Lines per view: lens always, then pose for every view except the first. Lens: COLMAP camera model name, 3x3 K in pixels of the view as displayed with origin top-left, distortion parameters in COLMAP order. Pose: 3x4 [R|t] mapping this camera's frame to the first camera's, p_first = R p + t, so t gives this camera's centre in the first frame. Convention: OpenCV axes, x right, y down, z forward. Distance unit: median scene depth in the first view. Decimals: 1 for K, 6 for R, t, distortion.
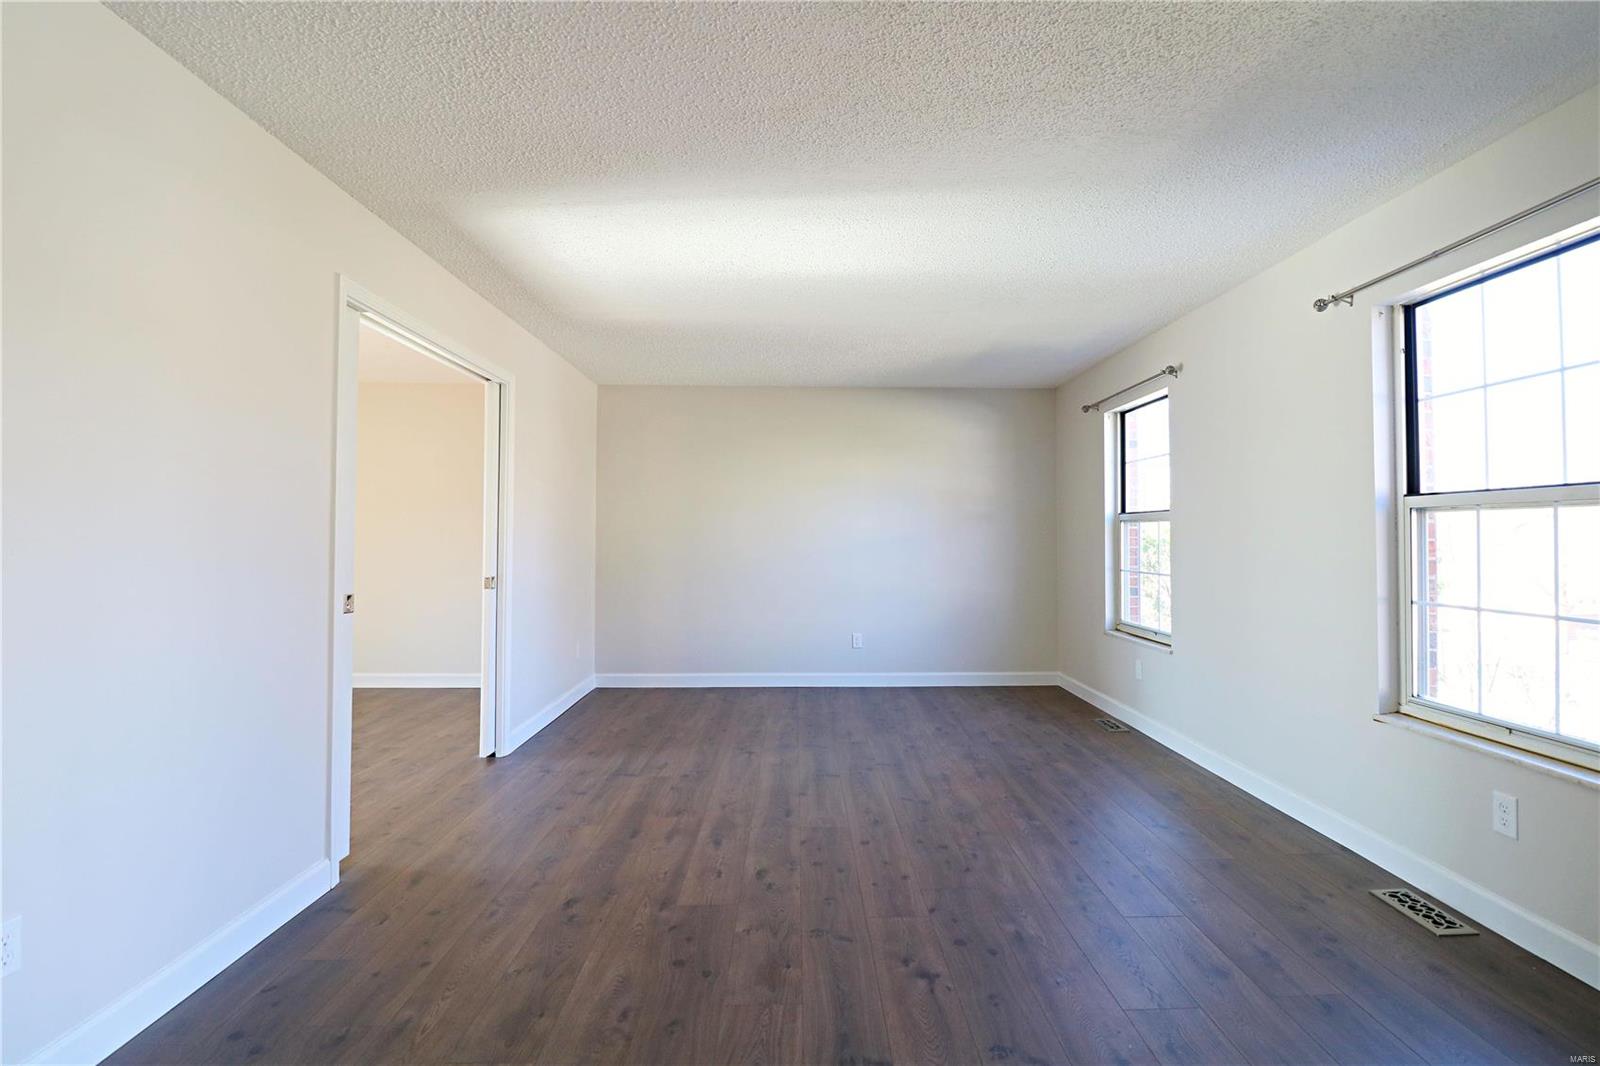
lens RADIAL K [[763.7, 0, 806.1], [0, 763.7, 524.5], [0, 0, 1]] dist [-0.030927, -0.000208]
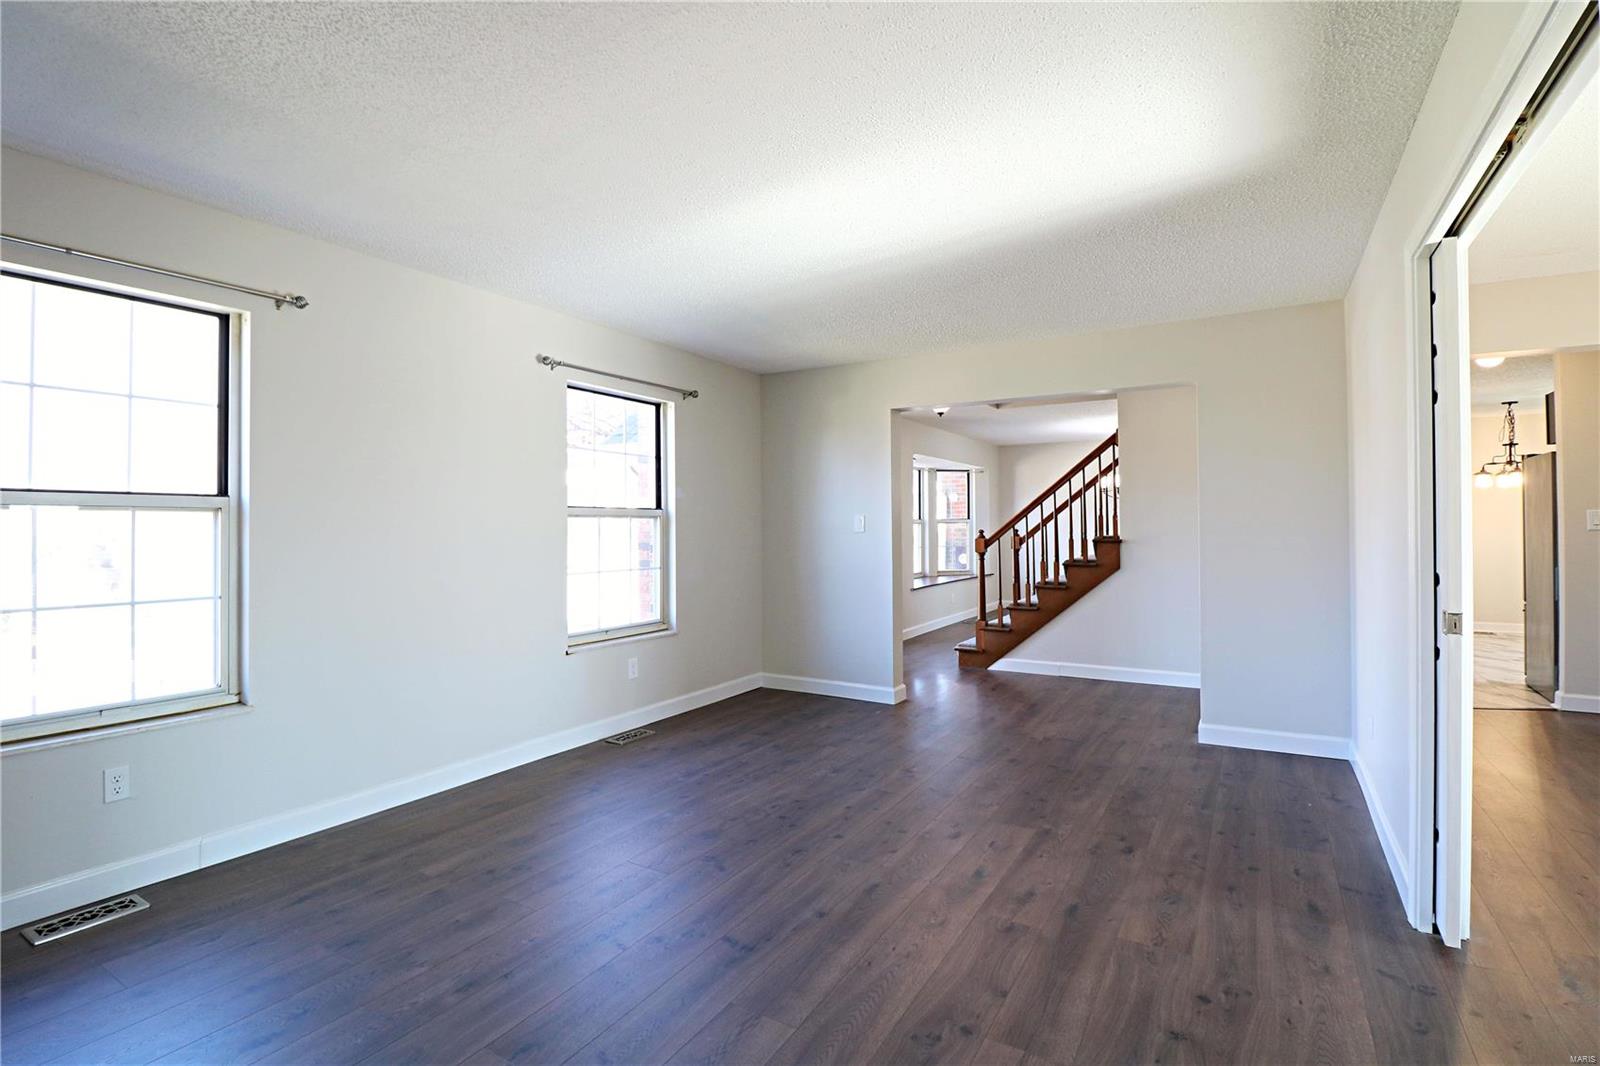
lens RADIAL K [[763.7, 0, 806.1], [0, 763.7, 524.5], [0, 0, 1]] dist [-0.030927, -0.000208]
pose [[-0.853874, 0.002854, 0.520472, -0.426702], [-0.004352, 0.999911, -0.012623, 0.013766], [-0.520461, -0.013044, -0.853786, 1.943741]]
